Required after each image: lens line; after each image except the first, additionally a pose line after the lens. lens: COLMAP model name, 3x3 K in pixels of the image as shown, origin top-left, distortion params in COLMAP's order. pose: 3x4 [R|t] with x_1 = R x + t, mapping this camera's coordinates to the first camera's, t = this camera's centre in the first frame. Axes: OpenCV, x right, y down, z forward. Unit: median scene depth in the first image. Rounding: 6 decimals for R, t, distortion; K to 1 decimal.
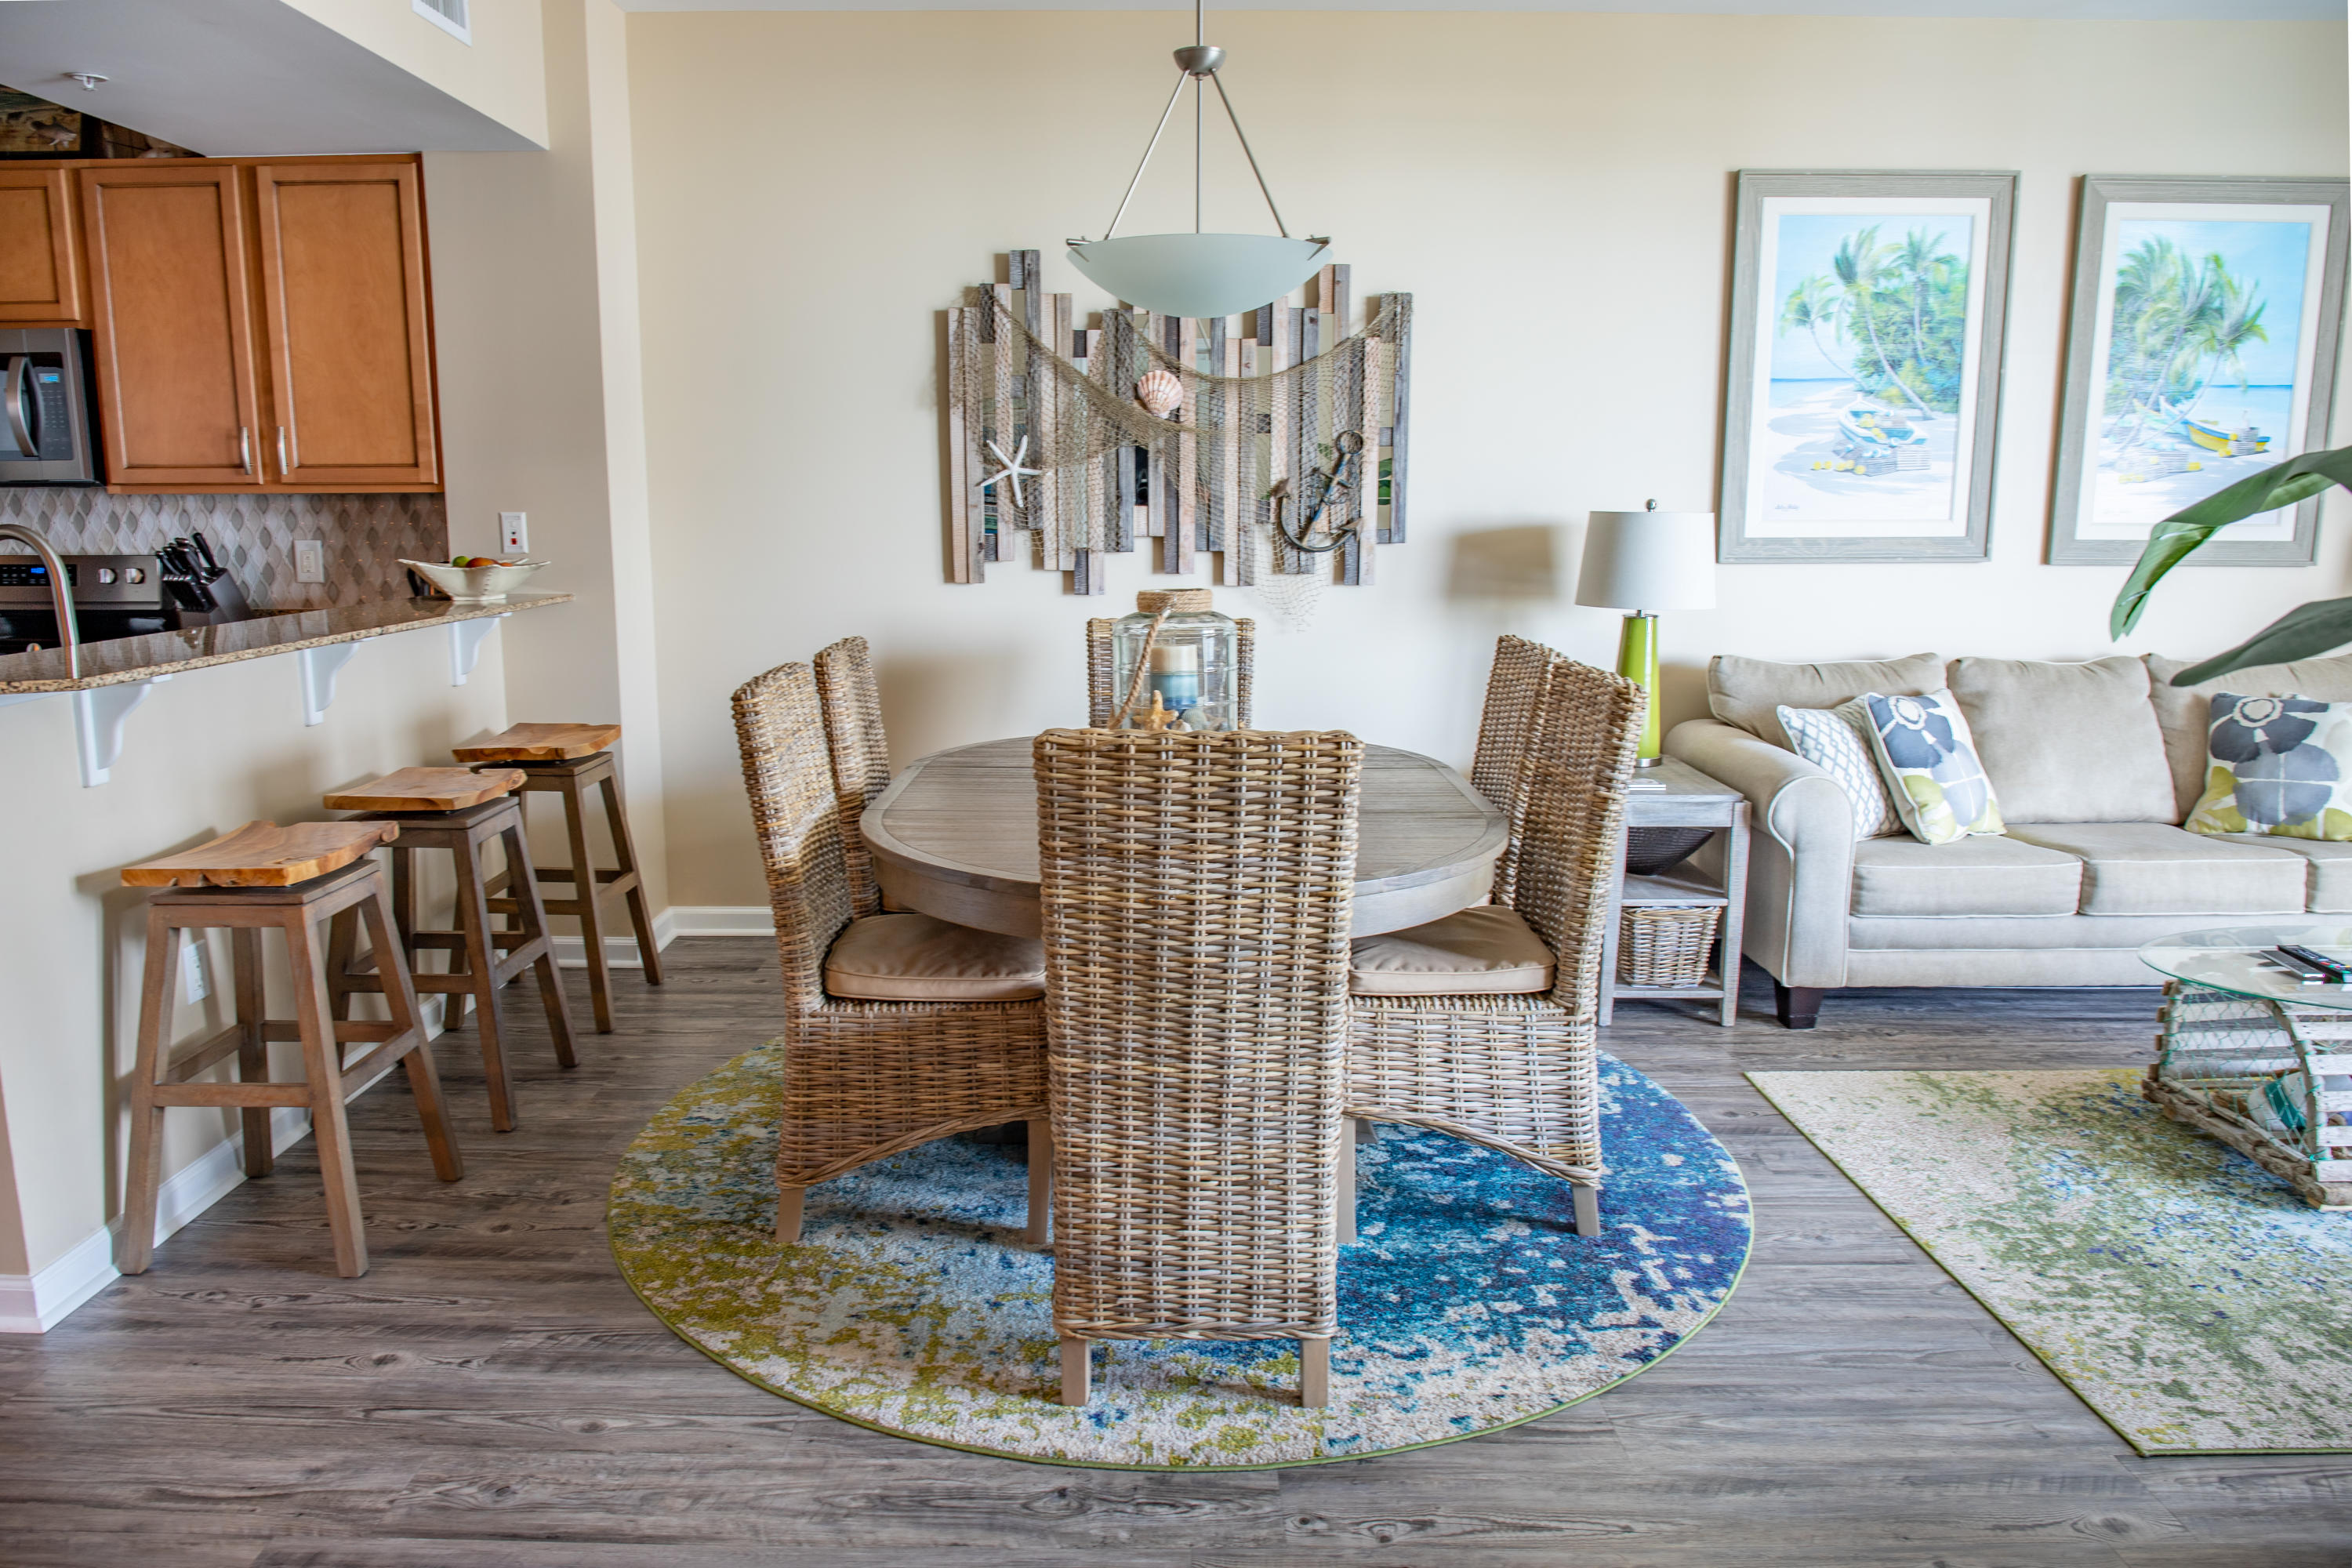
lens RADIAL K [[1568.1, 0, 1166.0], [0, 1568.1, 772.7], [0, 0, 1]] dist [0.002050, -0.040673]
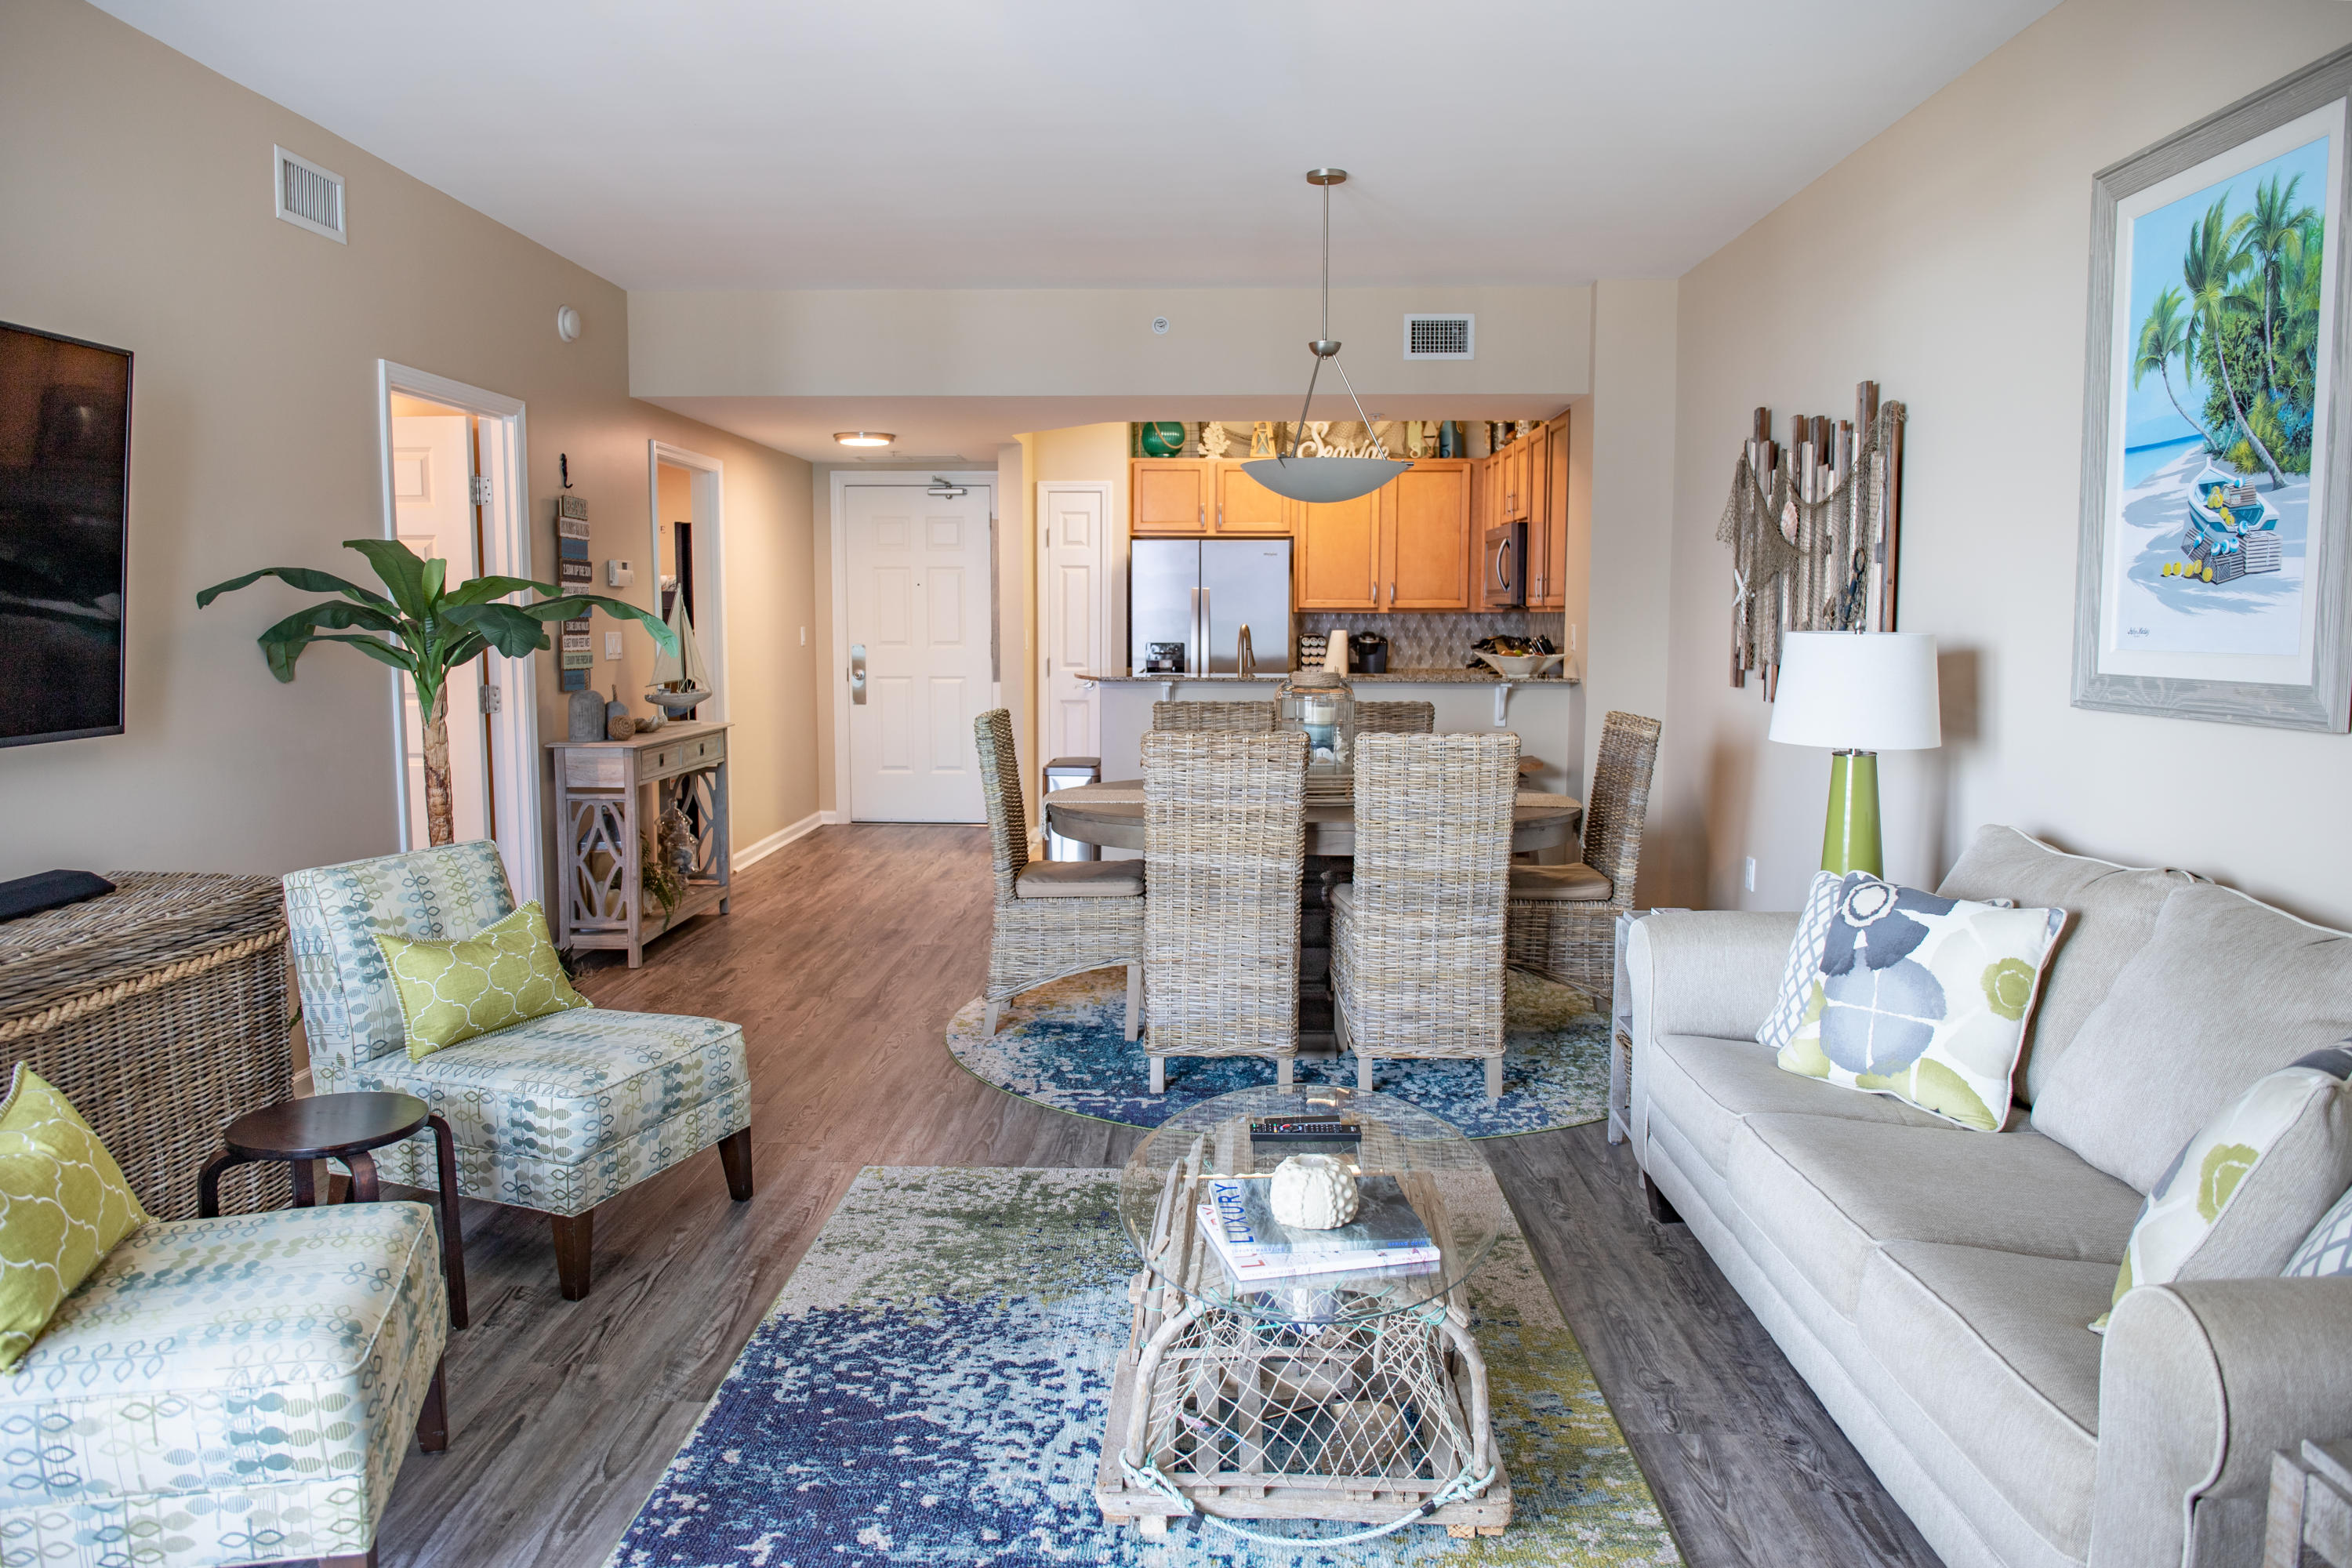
lens RADIAL K [[1570.9, 0, 1169.5], [0, 1570.9, 785.3], [0, 0, 1]] dist [-0.012117, -0.019758]
pose [[-0.034365, 0.108186, -0.993537, 1.320416], [-0.173953, 0.978302, 0.112543, -0.130072], [0.984154, 0.176696, -0.014800, 0.737790]]
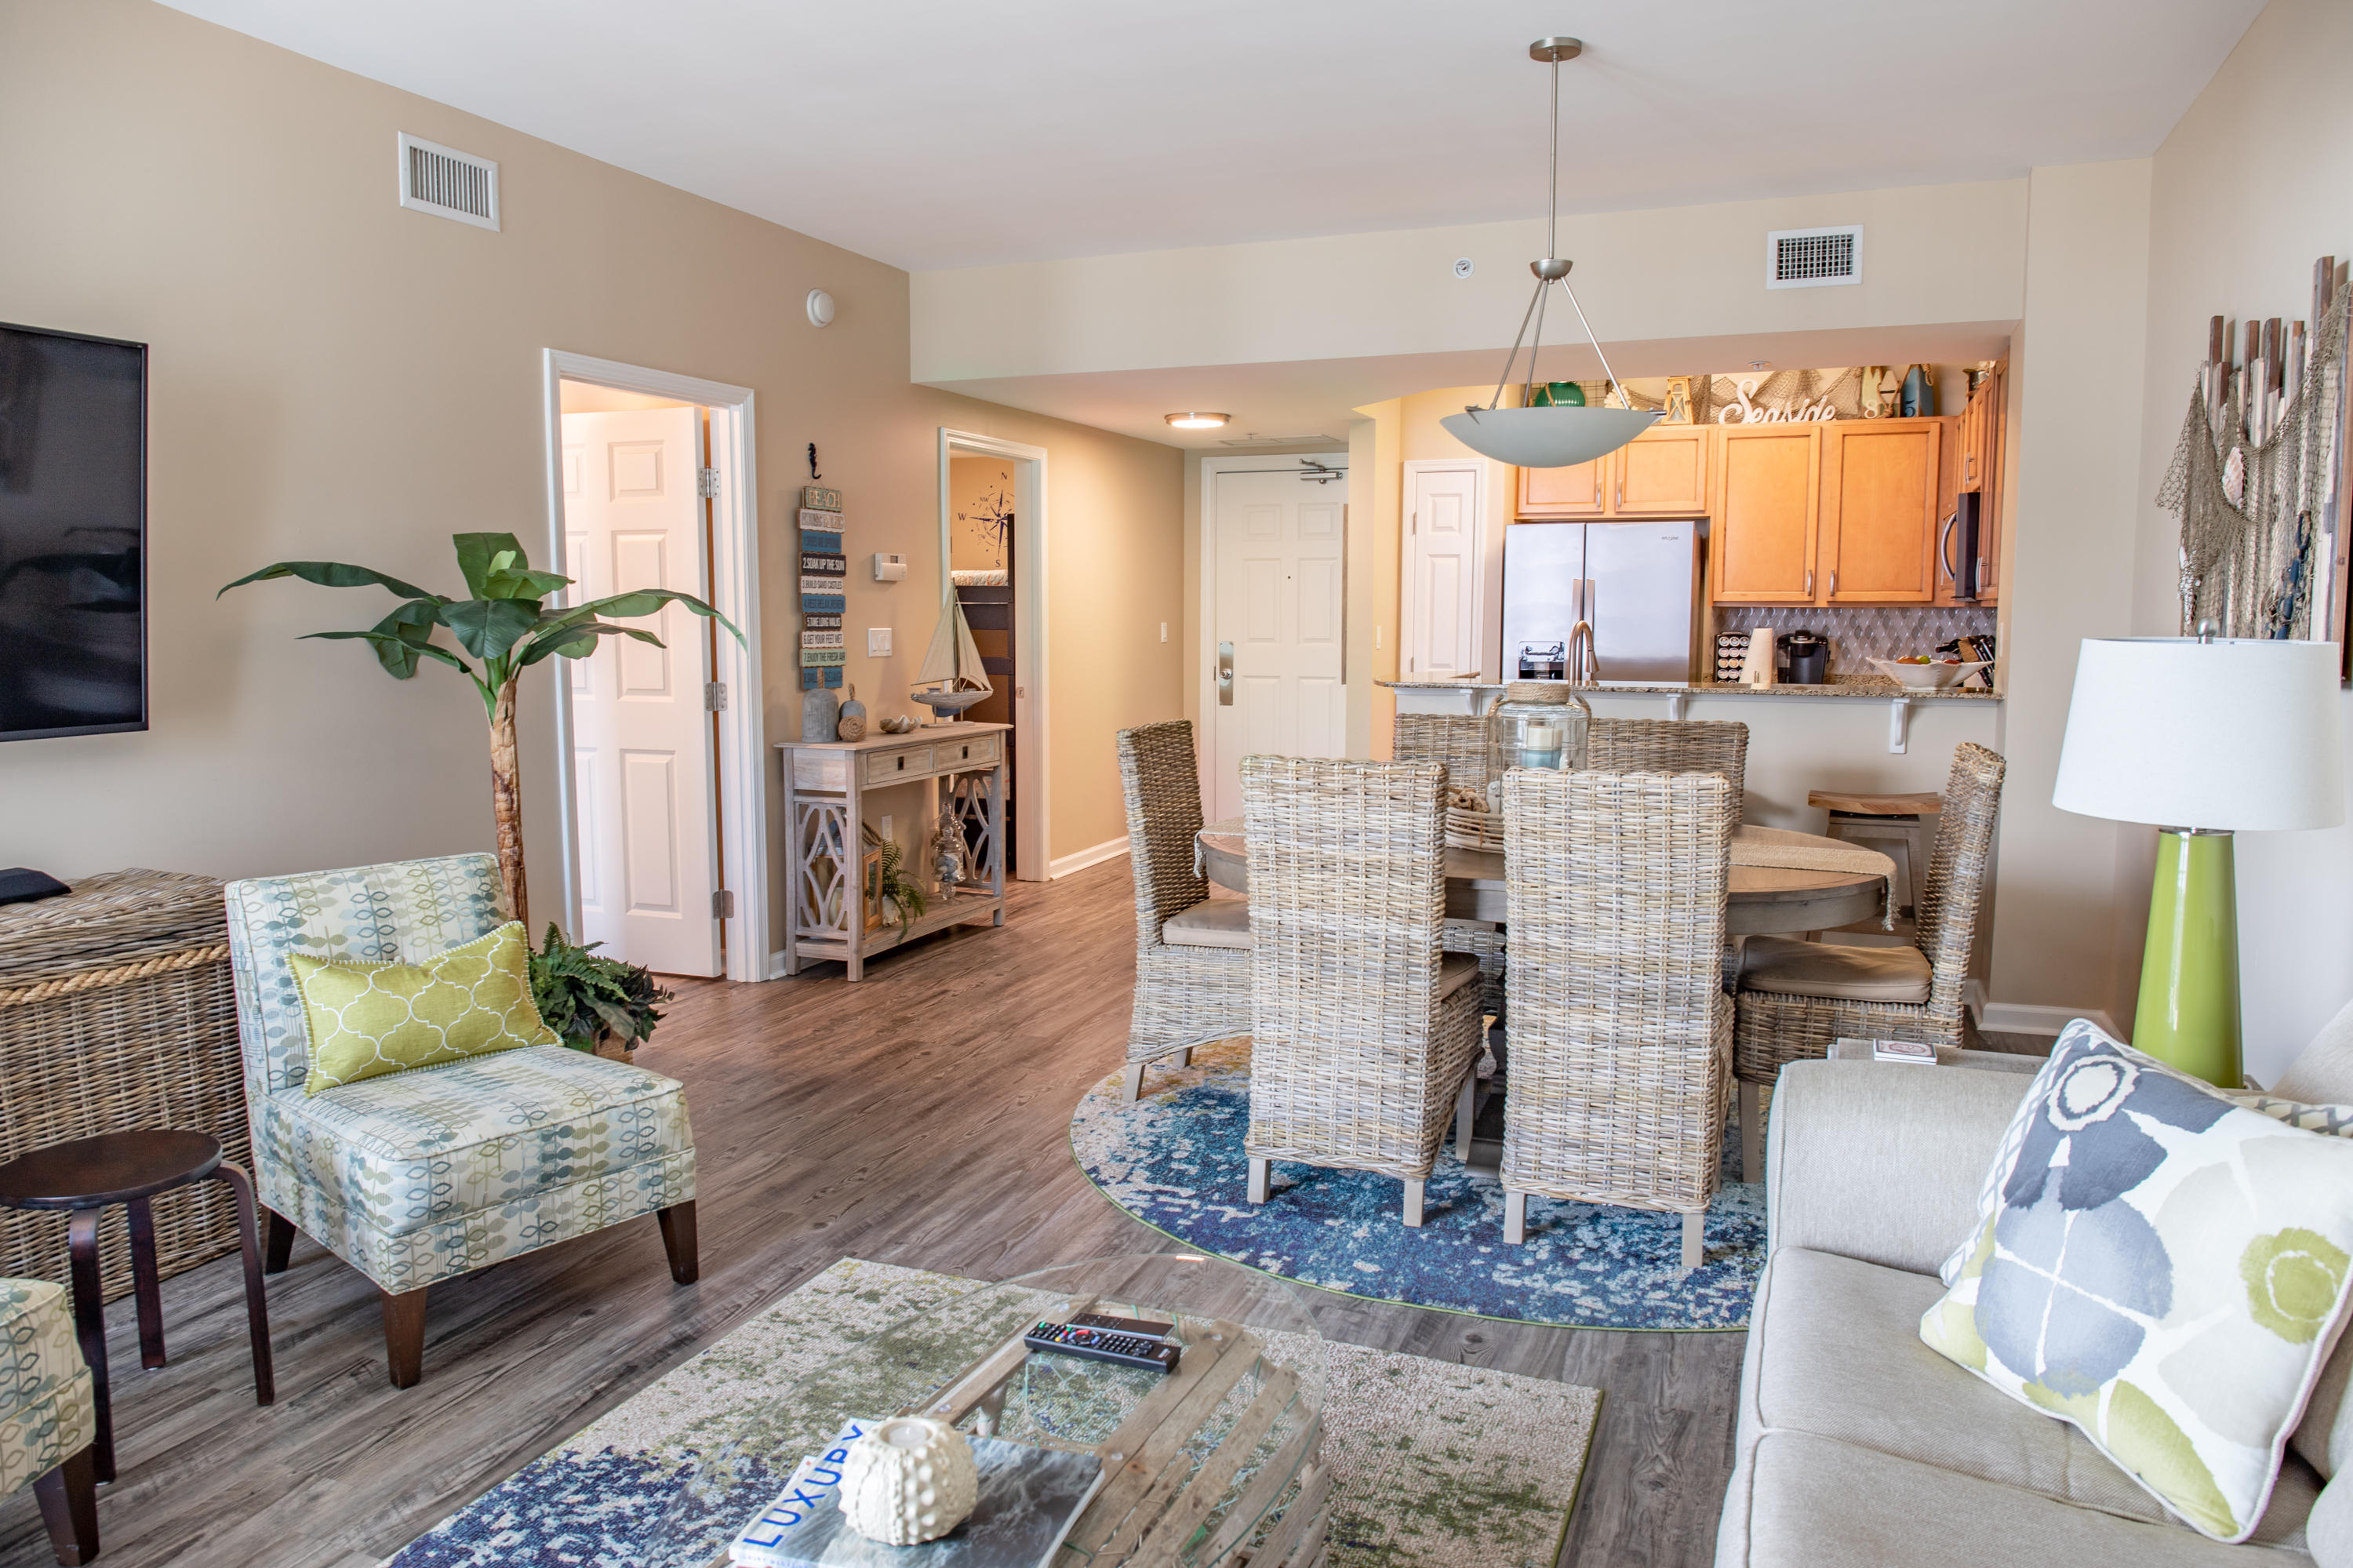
lens RADIAL K [[1587.0, 0, 1176.5], [0, 1587.0, 784.0], [0, 0, 1]] dist [-0.021589, -0.006328]
pose [[-0.375980, 0.101837, -0.921015, 1.059117], [-0.160959, 0.971655, 0.173143, -0.173783], [0.912541, 0.213344, -0.348931, 0.982057]]
